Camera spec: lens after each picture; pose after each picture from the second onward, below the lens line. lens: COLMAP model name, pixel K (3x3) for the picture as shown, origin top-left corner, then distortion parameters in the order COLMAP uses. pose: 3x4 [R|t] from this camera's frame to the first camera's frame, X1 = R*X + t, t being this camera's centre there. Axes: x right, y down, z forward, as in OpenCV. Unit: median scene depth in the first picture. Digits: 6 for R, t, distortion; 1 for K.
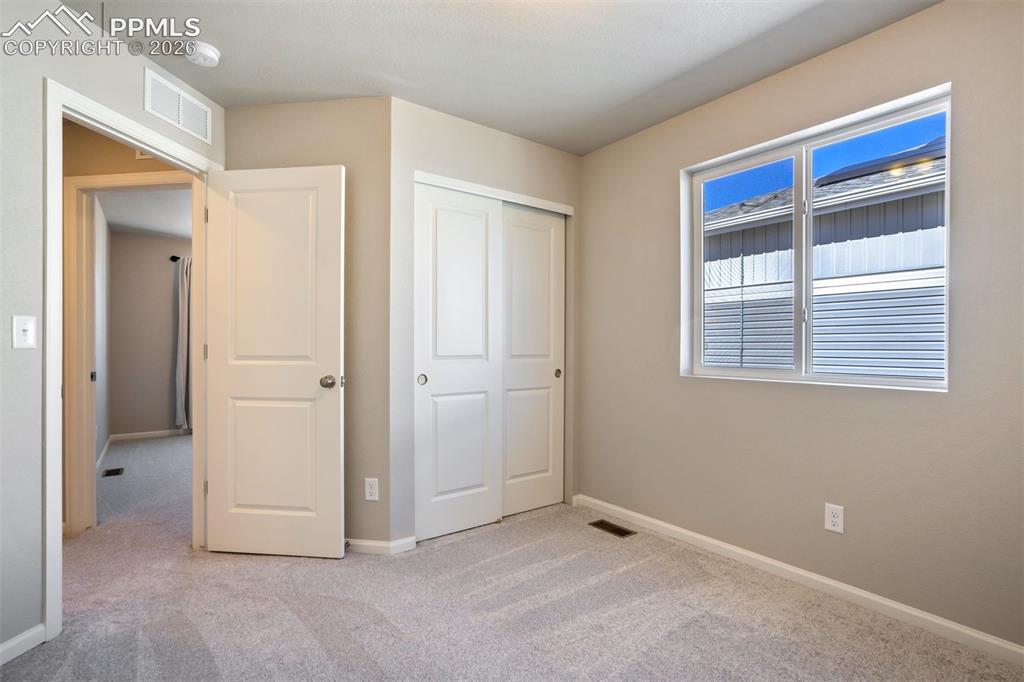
lens RADIAL K [[479.1, 0, 505.2], [0, 479.1, 344.4], [0, 0, 1]] dist [-0.019028, 0.009276]
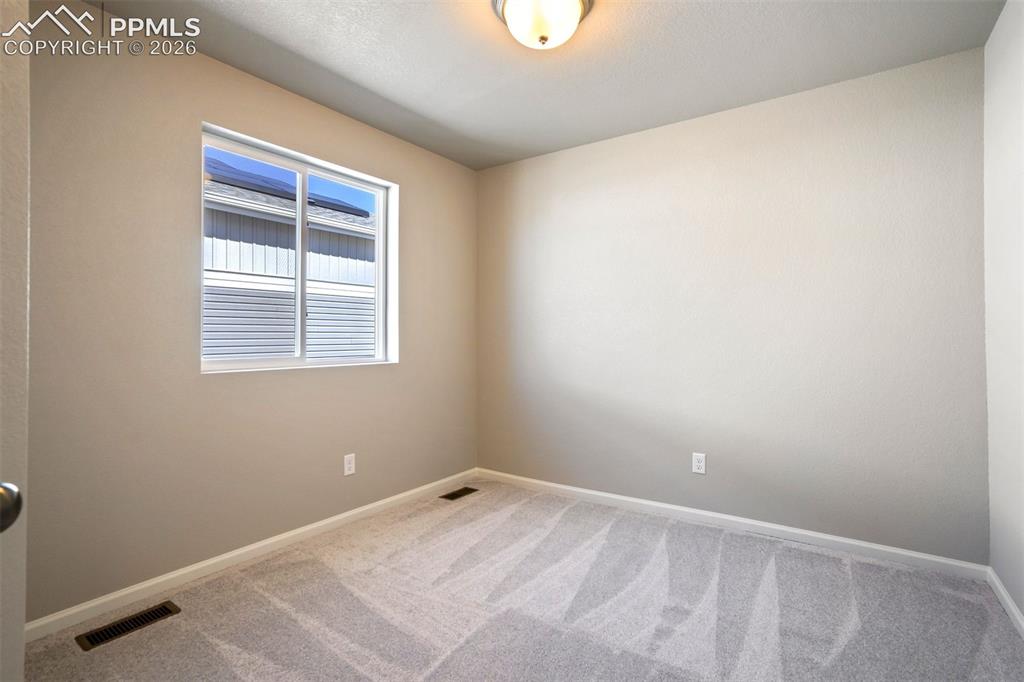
lens RADIAL K [[479.1, 0, 512.0], [0, 479.1, 334.8], [0, 0, 1]] dist [-0.019028, 0.009276]
pose [[-0.308300, 0.003701, 0.951282, -0.635438], [-0.002538, 0.999986, -0.004713, 0.005137], [-0.951286, -0.003867, -0.308286, 0.853999]]
